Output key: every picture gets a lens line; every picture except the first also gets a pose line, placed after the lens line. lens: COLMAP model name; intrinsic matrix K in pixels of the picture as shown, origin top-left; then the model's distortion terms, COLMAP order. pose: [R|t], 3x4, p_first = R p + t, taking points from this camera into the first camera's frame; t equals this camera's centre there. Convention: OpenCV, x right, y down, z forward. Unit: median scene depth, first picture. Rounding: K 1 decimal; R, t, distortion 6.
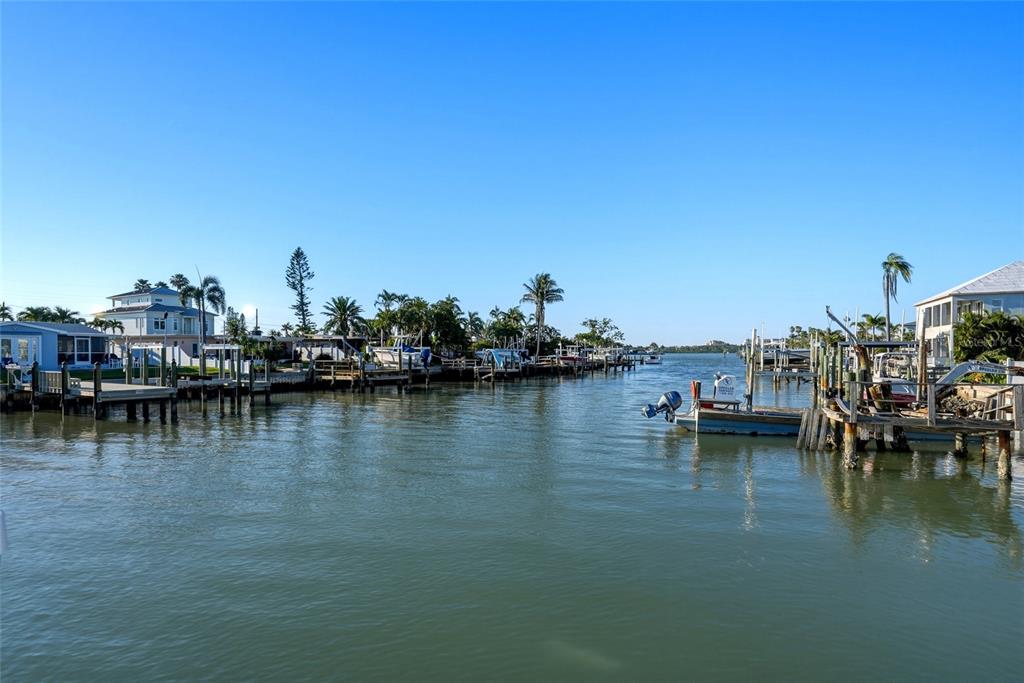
lens RADIAL K [[550.1, 0, 511.7], [0, 550.1, 358.7], [0, 0, 1]] dist [-0.056796, 0.039208]
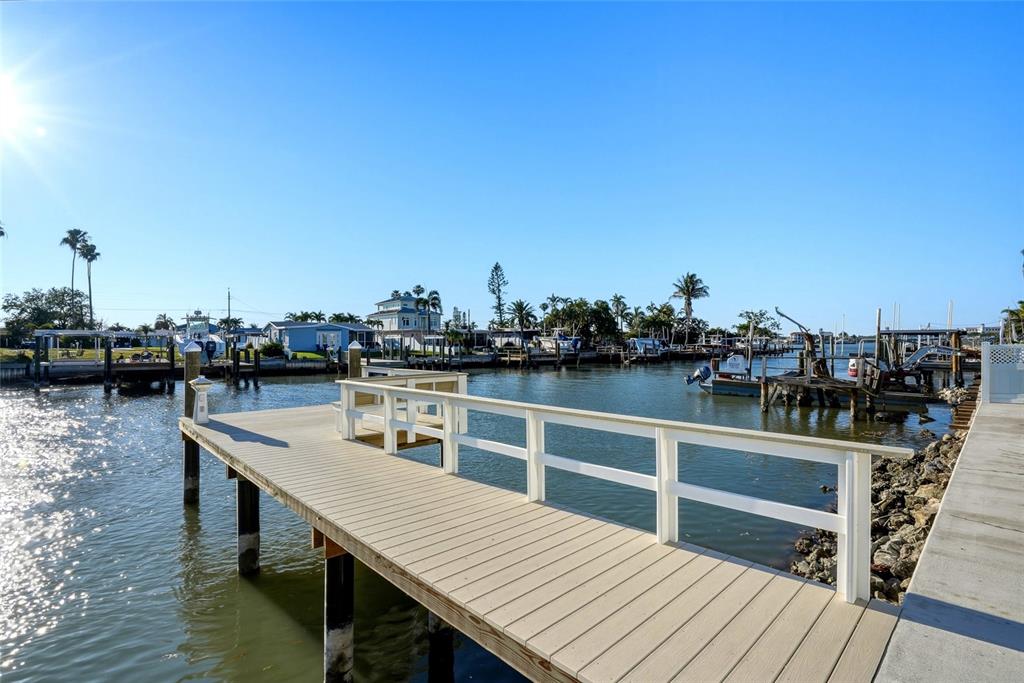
lens RADIAL K [[474.3, 0, 514.1], [0, 474.3, 345.3], [0, 0, 1]] dist [-0.073093, 0.023692]
pose [[0.936969, 0.000475, -0.349413, 0.081507], [-0.001851, 0.999992, -0.003602, 0.002996], [0.349409, 0.004022, 0.936962, -0.103771]]
